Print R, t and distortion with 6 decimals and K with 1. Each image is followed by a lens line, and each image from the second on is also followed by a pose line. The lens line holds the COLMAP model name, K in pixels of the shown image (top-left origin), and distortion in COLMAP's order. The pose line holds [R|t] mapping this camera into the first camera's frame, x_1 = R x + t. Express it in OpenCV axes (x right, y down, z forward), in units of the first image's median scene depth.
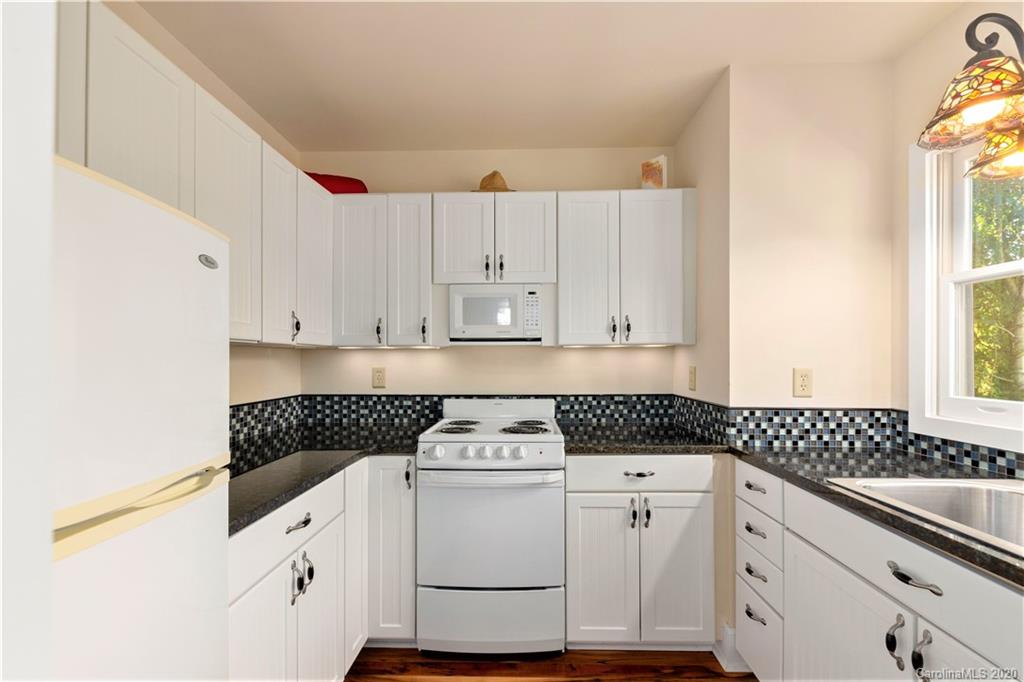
lens RADIAL K [[410.3, 0, 512.0], [0, 410.3, 341.0], [0, 0, 1]] dist [0.002514, 0.000003]
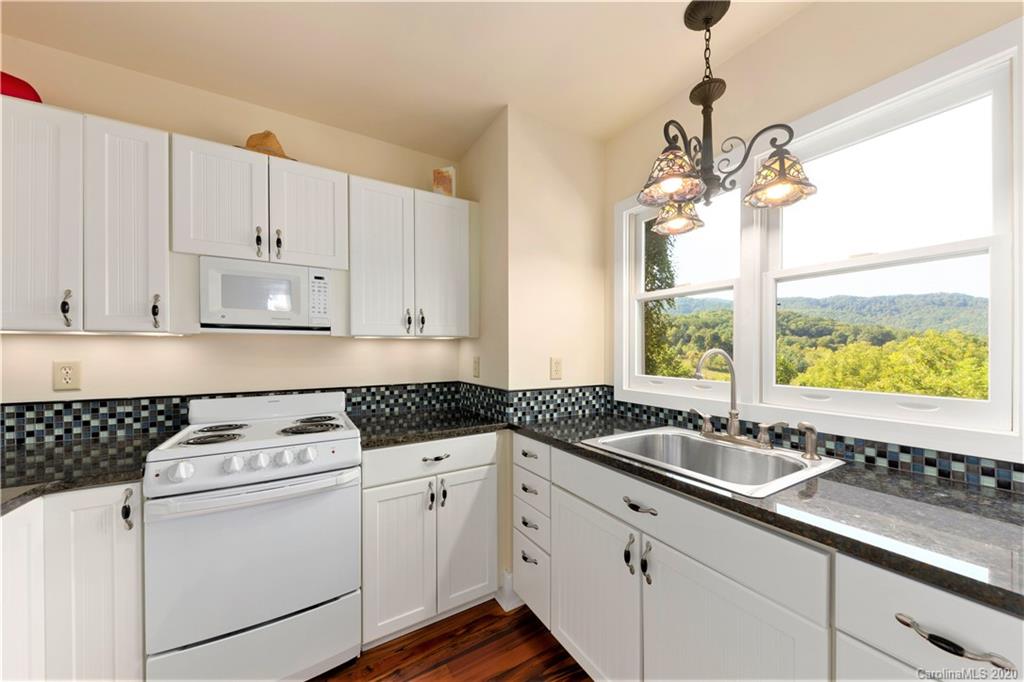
lens RADIAL K [[360.1, 0, 512.4], [0, 360.1, 347.3], [0, 0, 1]] dist [0.011286, -0.005042]
pose [[0.841064, 0.005920, 0.540903, -0.031146], [-0.025249, 0.999280, 0.028324, 0.005483], [-0.540346, -0.037479, 0.840608, 0.115727]]
